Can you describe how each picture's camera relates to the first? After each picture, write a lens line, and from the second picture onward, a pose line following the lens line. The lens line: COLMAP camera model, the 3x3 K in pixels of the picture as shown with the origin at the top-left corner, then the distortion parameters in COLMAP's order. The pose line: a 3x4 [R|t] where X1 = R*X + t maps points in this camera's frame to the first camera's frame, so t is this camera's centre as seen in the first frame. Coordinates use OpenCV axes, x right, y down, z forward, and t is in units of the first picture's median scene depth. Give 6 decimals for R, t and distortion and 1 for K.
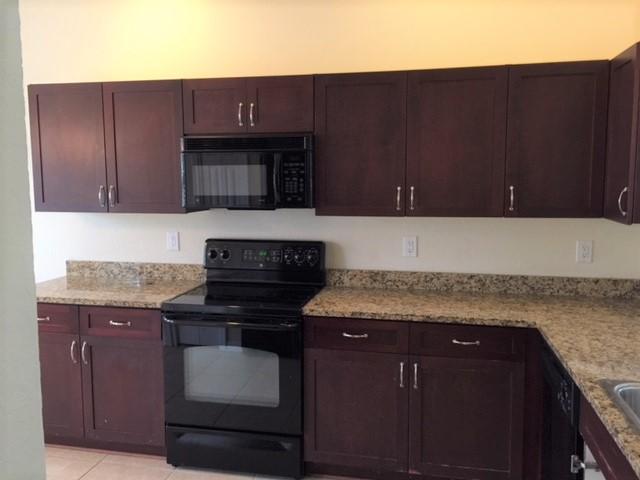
lens RADIAL K [[546.7, 0, 320.6], [0, 546.7, 240.2], [0, 0, 1]] dist [0.015922, -0.004963]
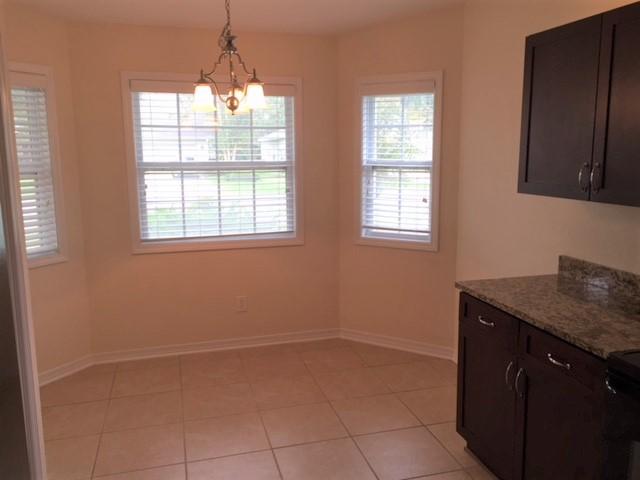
lens RADIAL K [[546.7, 0, 320.5], [0, 546.7, 239.9], [0, 0, 1]] dist [0.015922, -0.004963]
pose [[0.468923, 0.145120, -0.871235, 0.075850], [-0.096312, 0.988929, 0.112886, -0.047799], [0.877972, 0.030976, 0.477709, 0.355217]]
